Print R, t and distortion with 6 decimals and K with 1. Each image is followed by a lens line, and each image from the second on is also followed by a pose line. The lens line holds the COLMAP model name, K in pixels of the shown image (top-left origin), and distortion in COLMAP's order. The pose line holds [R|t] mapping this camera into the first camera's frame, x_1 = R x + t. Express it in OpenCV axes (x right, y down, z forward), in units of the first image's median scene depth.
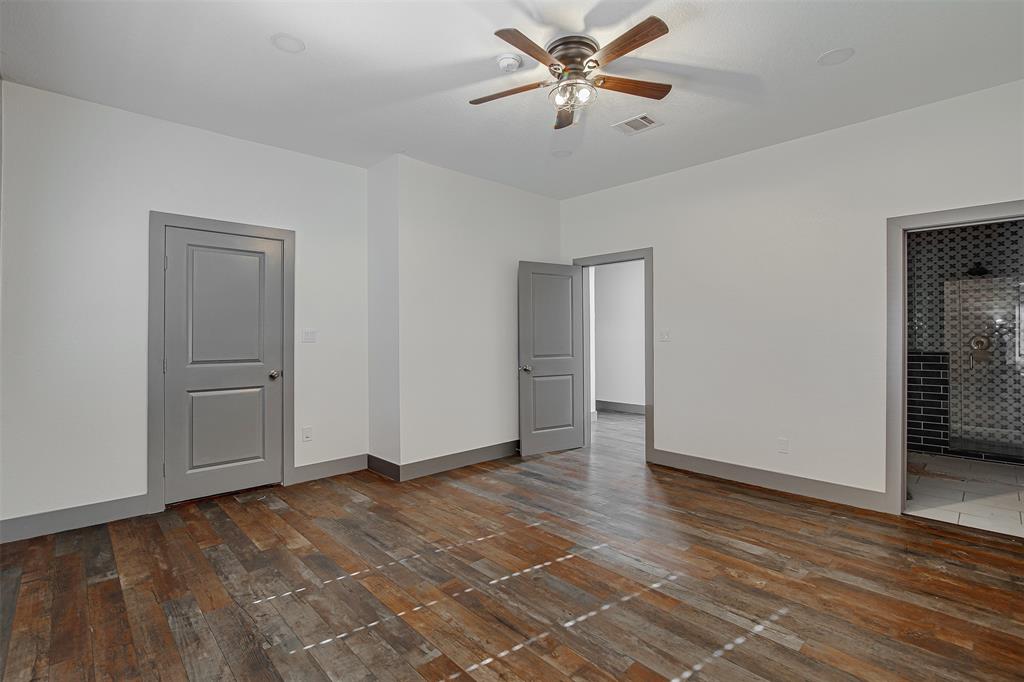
lens RADIAL K [[469.1, 0, 510.4], [0, 469.1, 338.3], [0, 0, 1]] dist [-0.012725, 0.000180]
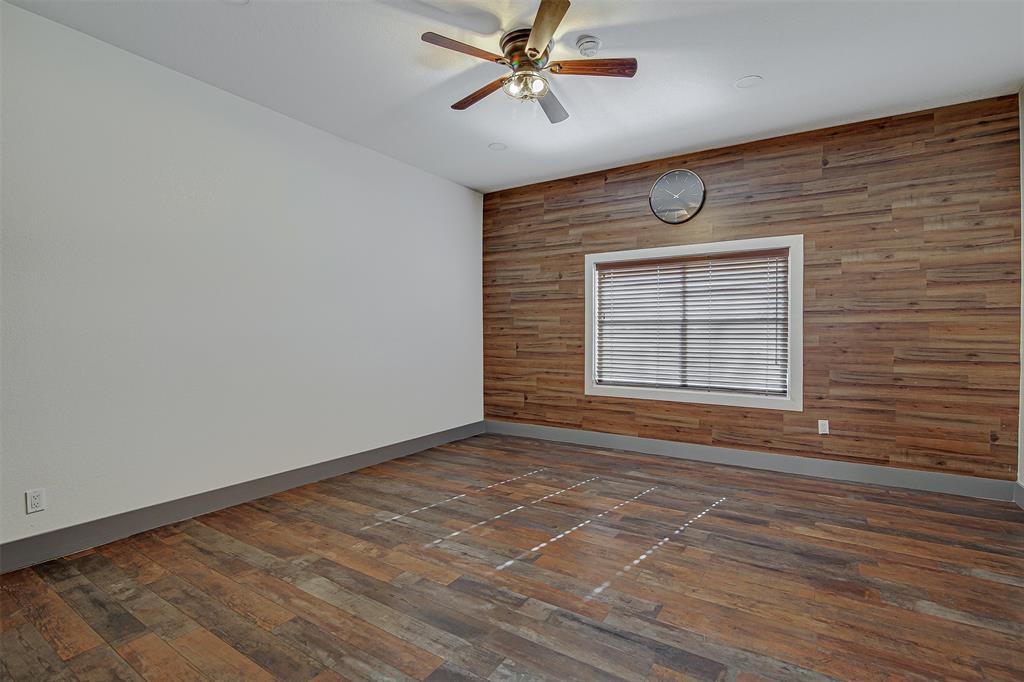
lens RADIAL K [[469.1, 0, 514.4], [0, 469.1, 338.3], [0, 0, 1]] dist [-0.012725, 0.000180]
pose [[-0.970424, 0.004248, -0.241371, 0.428036], [0.000638, 0.999887, 0.015034, 0.023399], [0.241407, 0.014436, -0.970317, 2.067974]]
